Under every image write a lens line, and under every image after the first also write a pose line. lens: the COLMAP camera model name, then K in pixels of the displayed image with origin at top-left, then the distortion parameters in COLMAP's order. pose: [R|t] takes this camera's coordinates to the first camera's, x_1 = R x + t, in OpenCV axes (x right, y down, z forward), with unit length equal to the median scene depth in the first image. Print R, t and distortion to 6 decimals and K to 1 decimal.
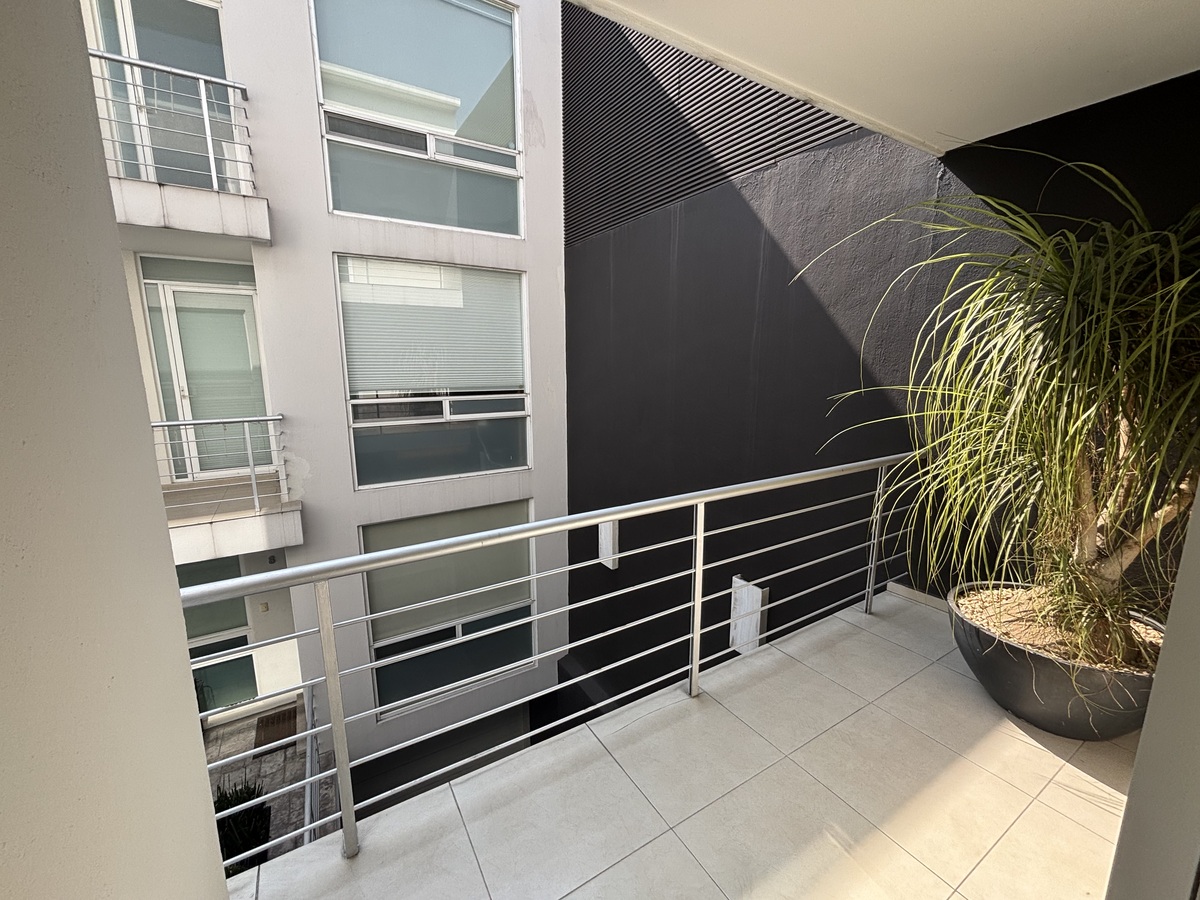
lens RADIAL K [[484.2, 0, 597.2], [0, 484.2, 449.3], [0, 0, 1]] dist [0.001306, -0.001601]
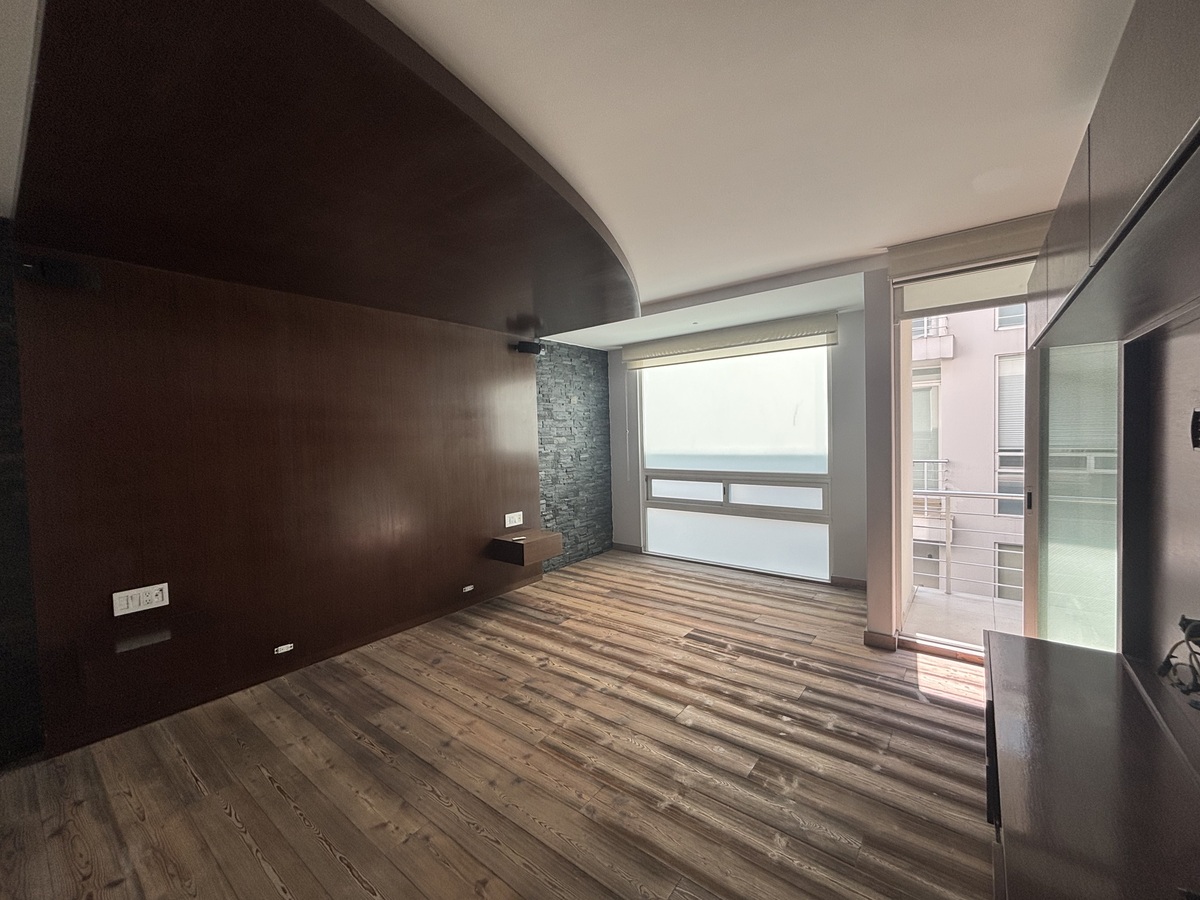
lens RADIAL K [[484.2, 0, 599.0], [0, 484.2, 446.0], [0, 0, 1]] dist [0.001306, -0.001601]
pose [[0.352203, 0.030877, -0.935414, 0.410726], [-0.135046, 0.990673, -0.018146, 0.064872], [0.926130, 0.132715, 0.353087, -0.597763]]
